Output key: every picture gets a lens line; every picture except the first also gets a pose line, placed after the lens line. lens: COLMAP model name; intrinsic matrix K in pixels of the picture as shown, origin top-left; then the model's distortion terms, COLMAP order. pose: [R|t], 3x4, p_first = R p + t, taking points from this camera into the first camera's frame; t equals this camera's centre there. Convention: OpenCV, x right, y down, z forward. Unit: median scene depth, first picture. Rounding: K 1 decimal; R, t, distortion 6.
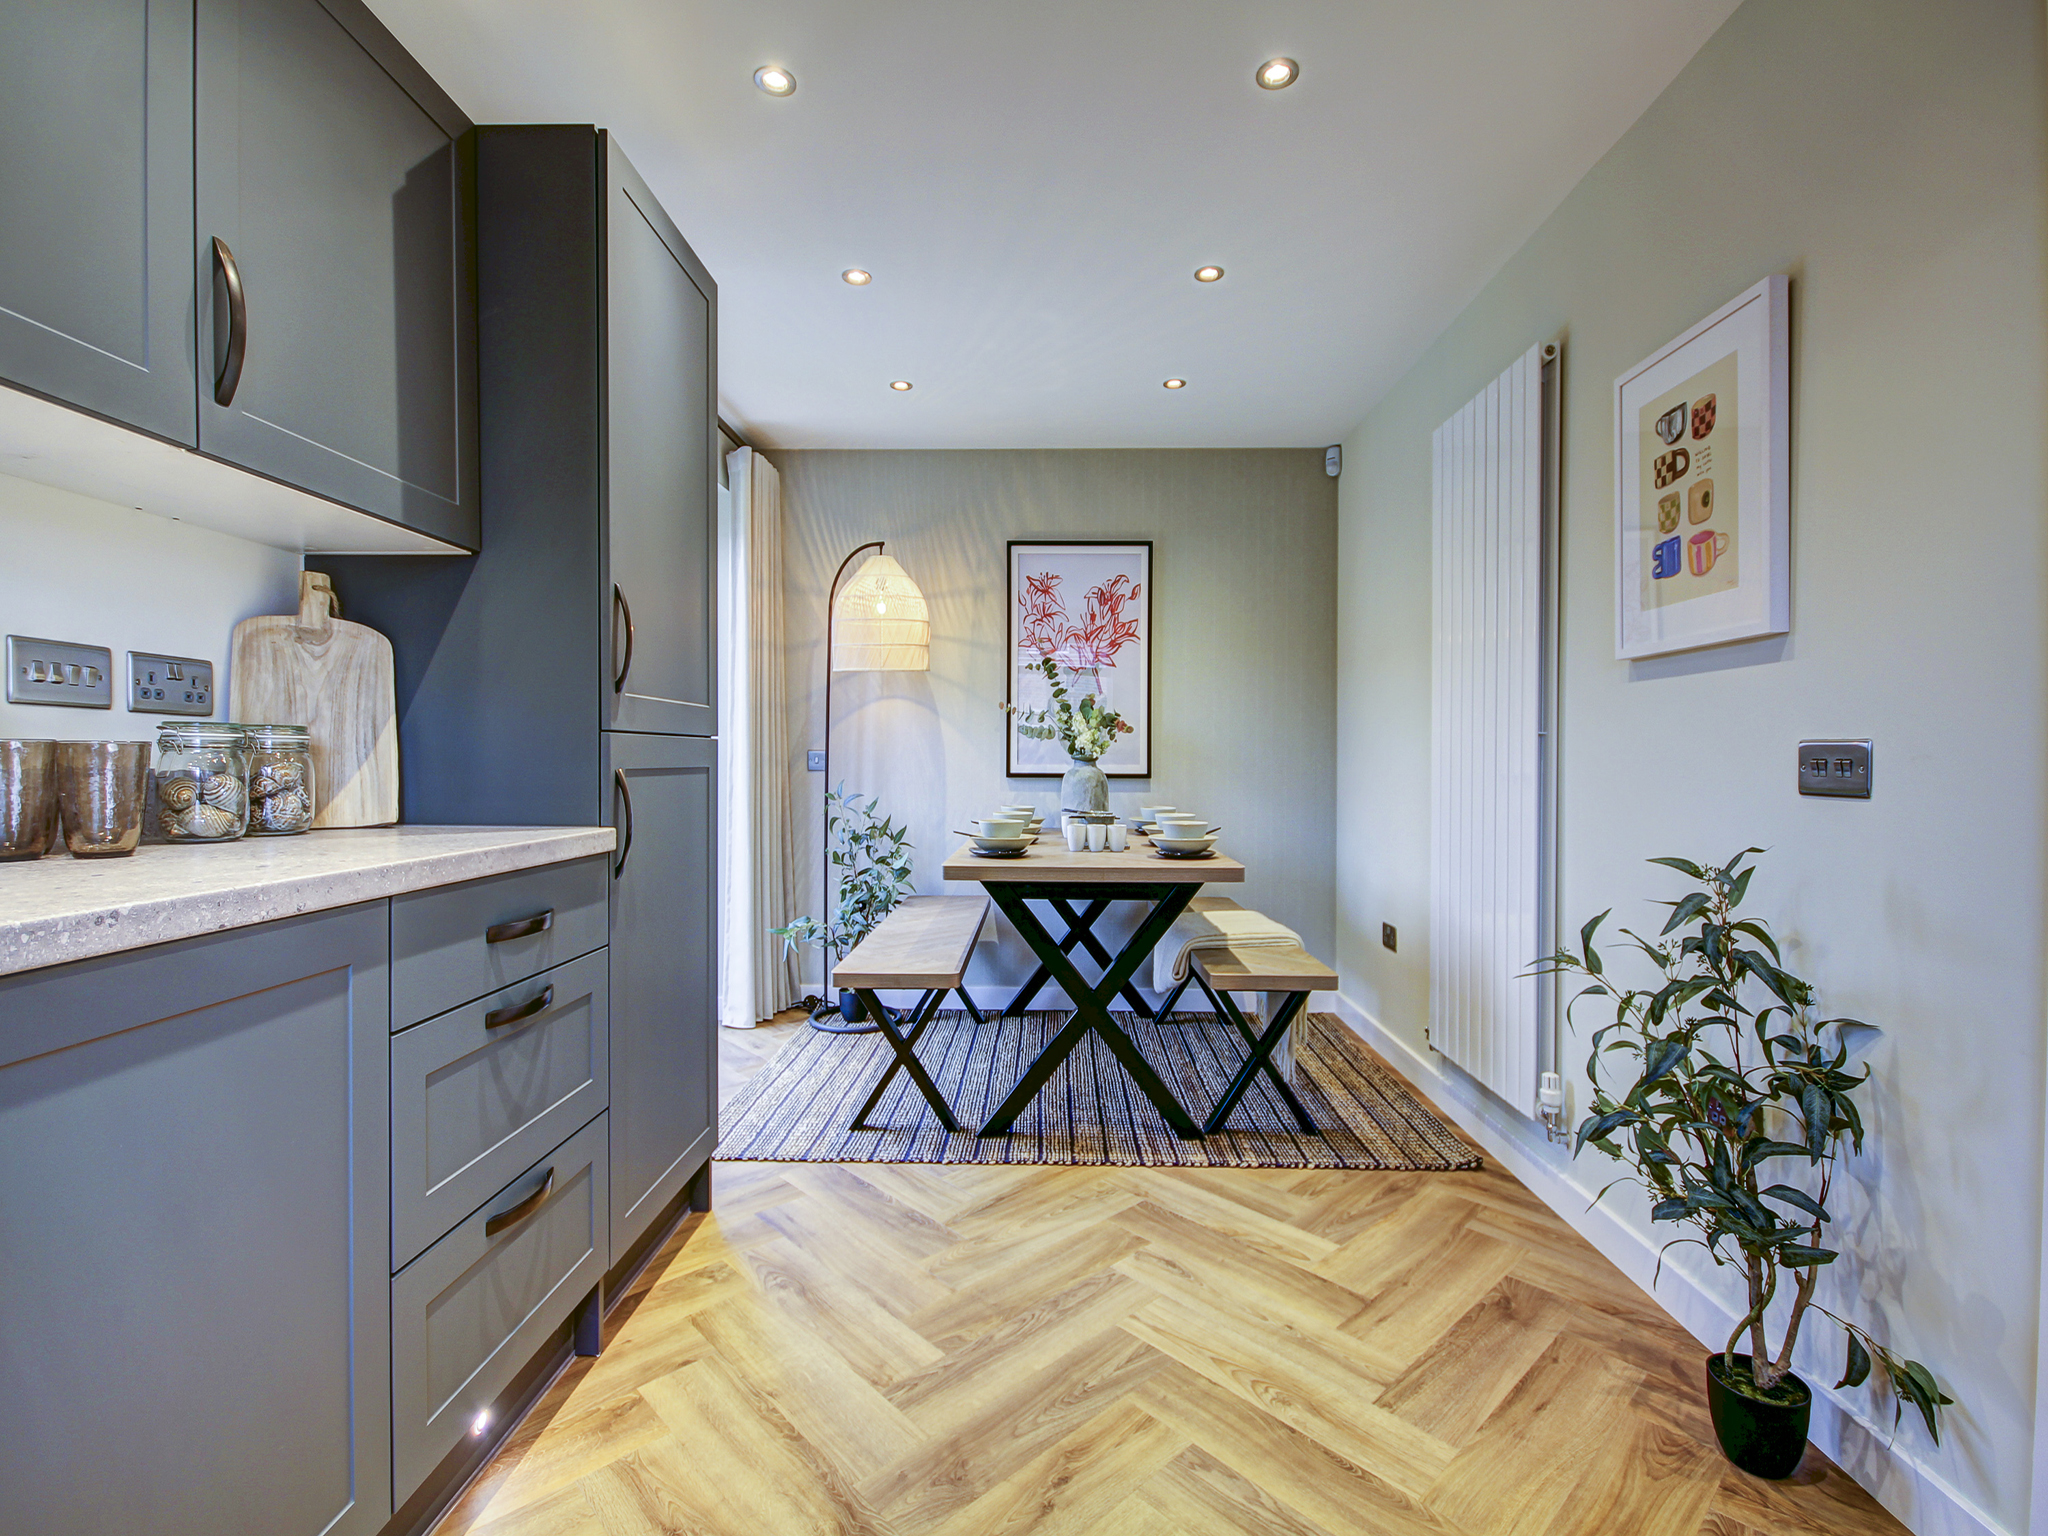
lens RADIAL K [[944.5, 0, 1024.0], [0, 944.5, 768.0], [0, 0, 1]] dist [0.001626, 0.000441]
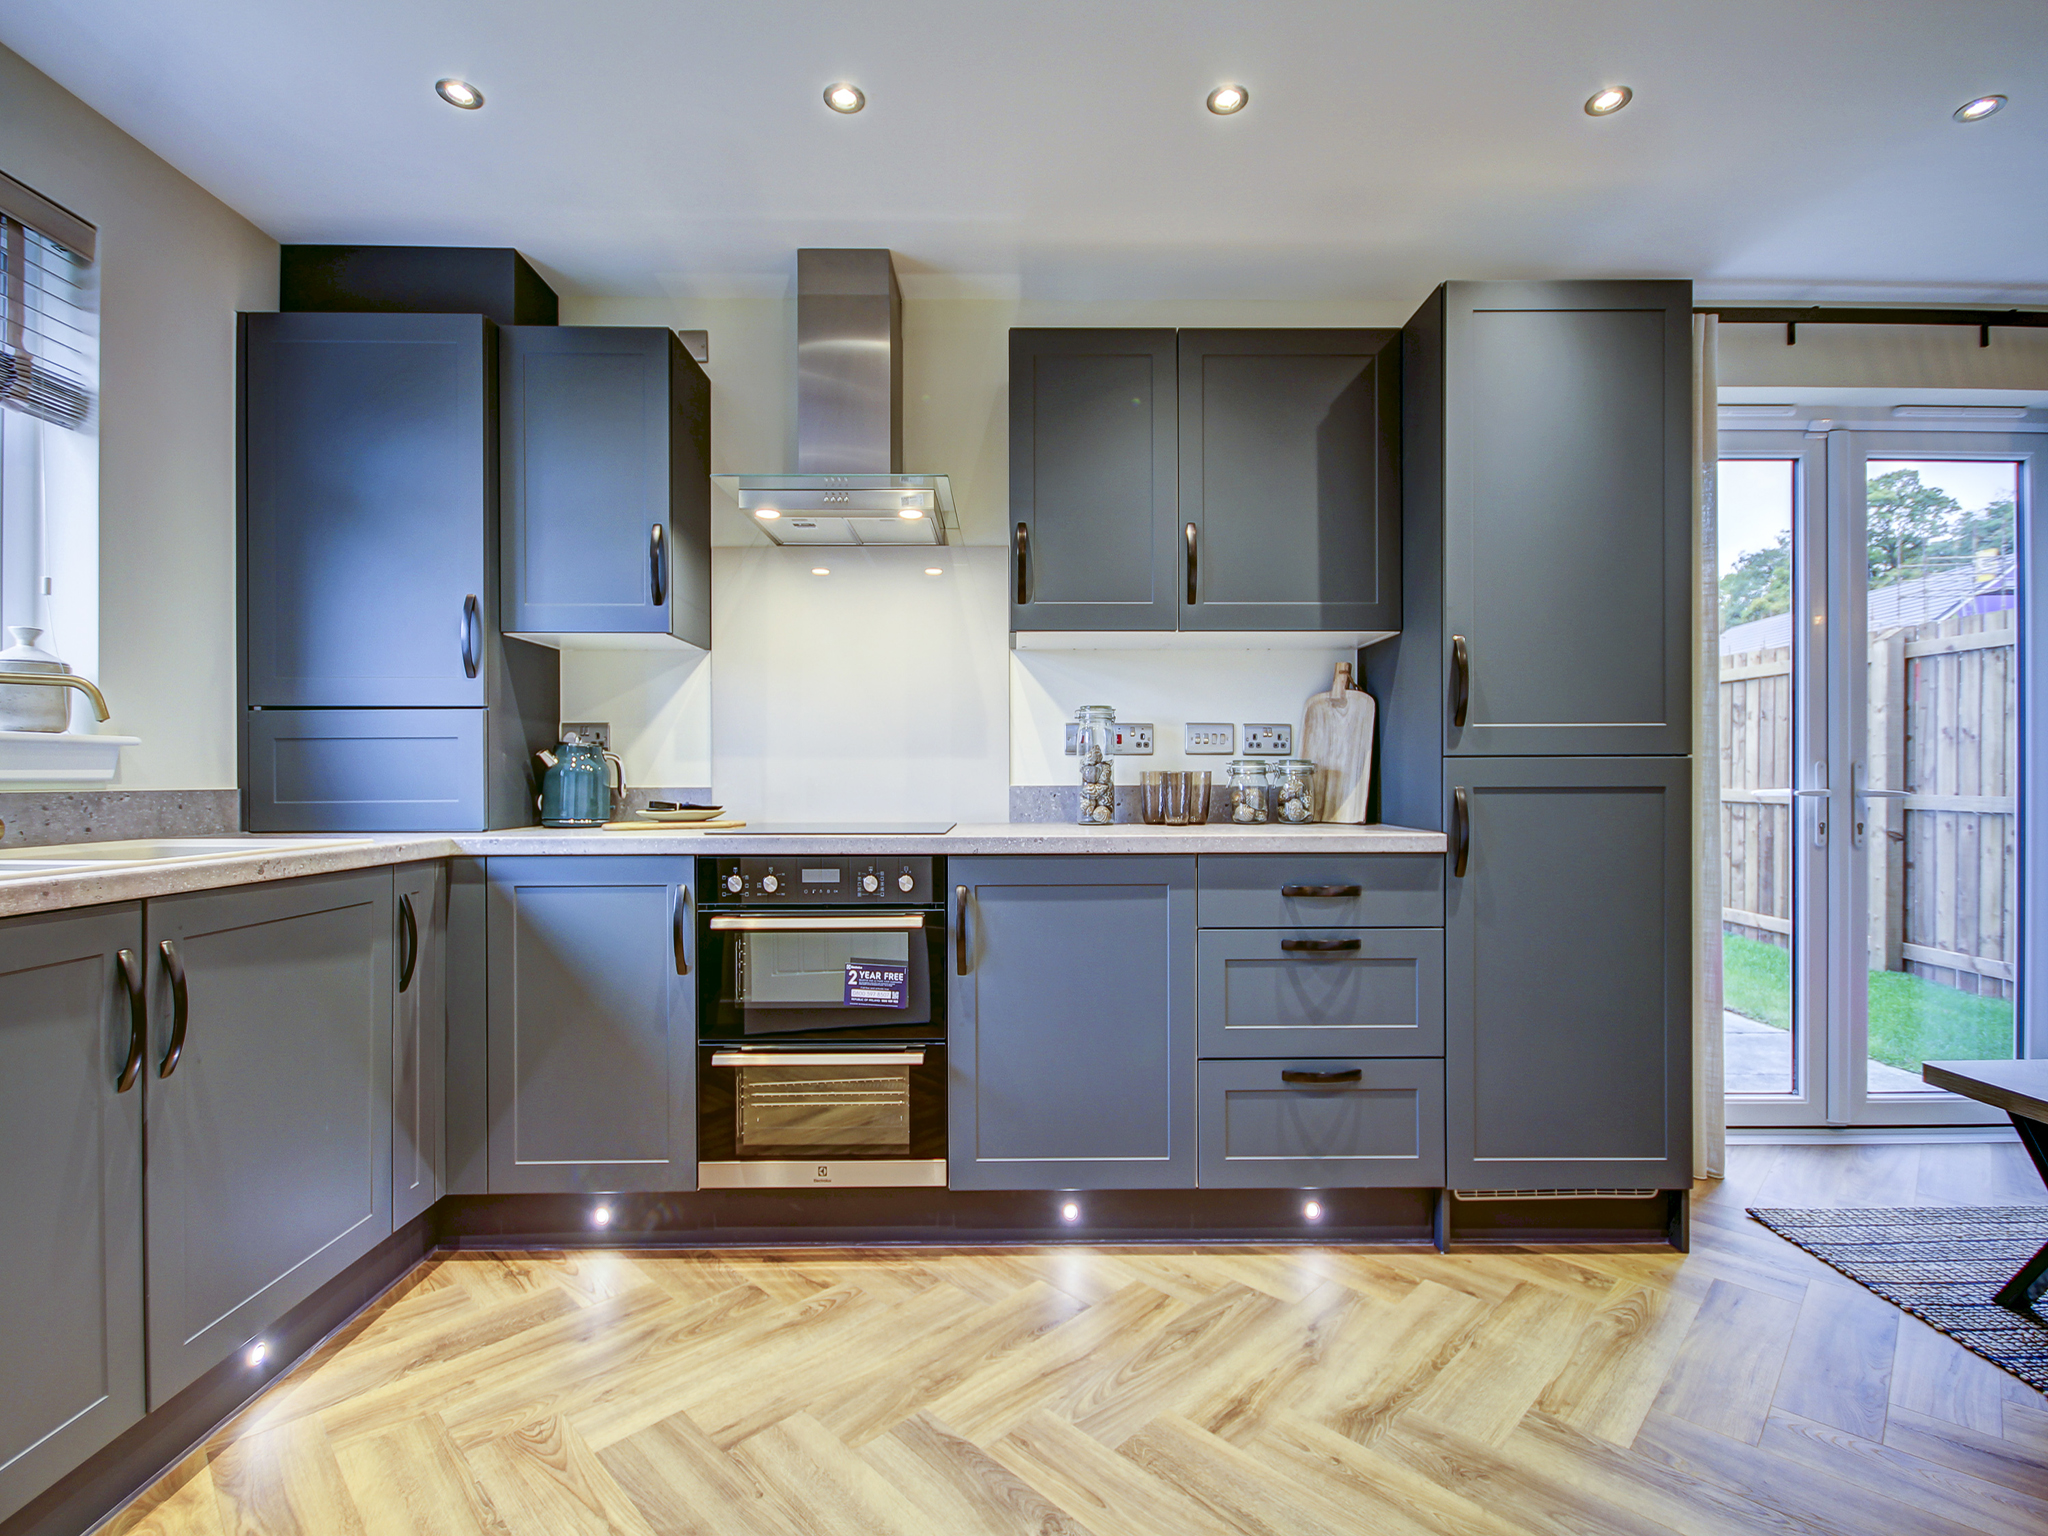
lens RADIAL K [[928.7, 0, 1024.0], [0, 928.7, 768.0], [0, 0, 1]] dist [-0.001612, -0.000311]
pose [[0.042412, -0.011143, -0.999038, 0.868545], [-0.005370, 0.999921, -0.011381, -0.008682], [0.999086, 0.005848, 0.042349, 0.437988]]
